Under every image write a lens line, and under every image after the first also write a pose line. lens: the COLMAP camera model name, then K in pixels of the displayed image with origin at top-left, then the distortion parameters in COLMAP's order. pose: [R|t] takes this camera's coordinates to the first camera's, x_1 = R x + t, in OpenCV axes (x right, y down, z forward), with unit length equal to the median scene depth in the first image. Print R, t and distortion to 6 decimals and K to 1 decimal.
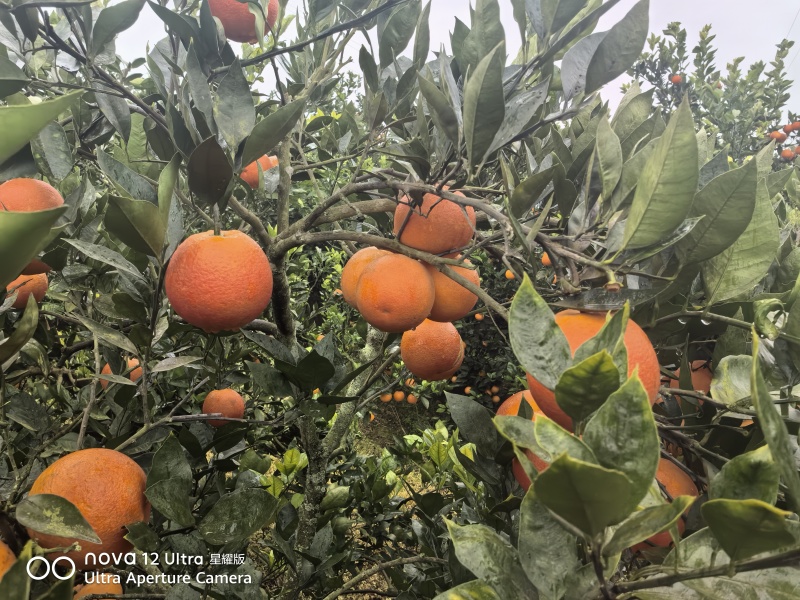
lens RADIAL K [[652.7, 0, 400.0], [0, 652.7, 300.0], [0, 0, 1]] dist [0.002829, -0.006603]
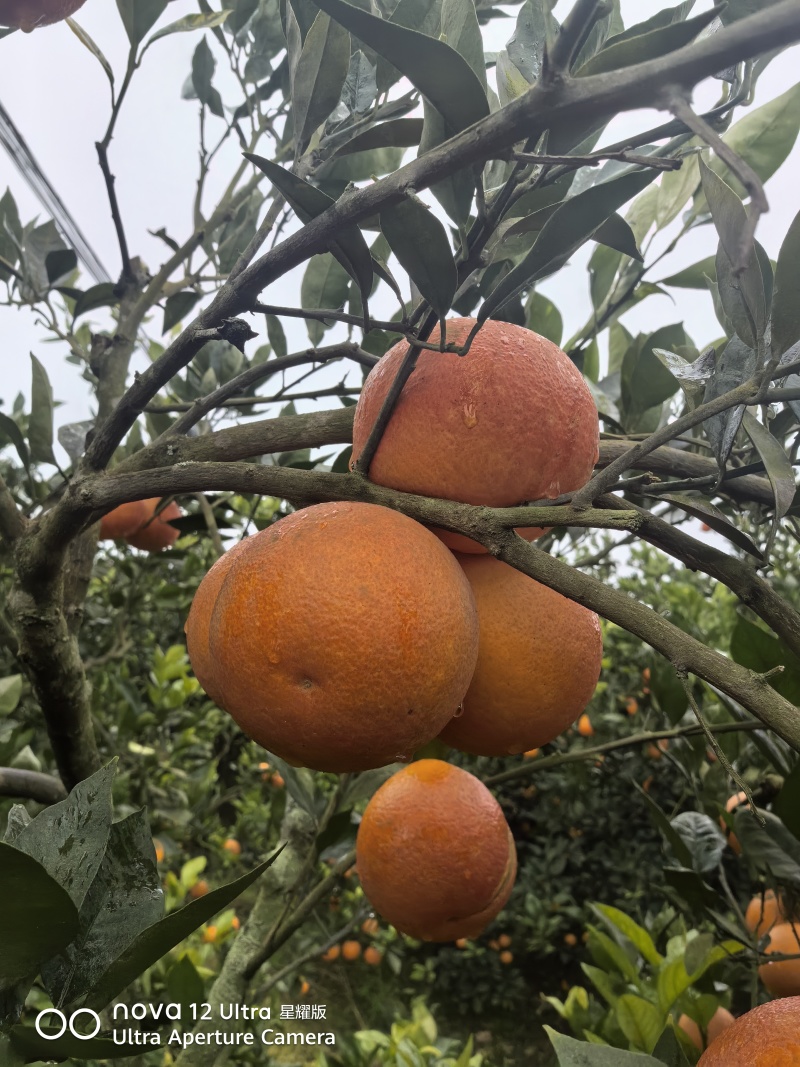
lens RADIAL K [[870.5, 0, 419.1], [0, 870.5, 532.1], [0, 0, 1]] dist [0.002829, -0.006603]
pose [[0.997556, 0.044943, 0.053497, 0.000631], [-0.027340, 0.955694, -0.293090, 0.012042], [-0.064299, 0.290911, 0.954587, 0.119394]]
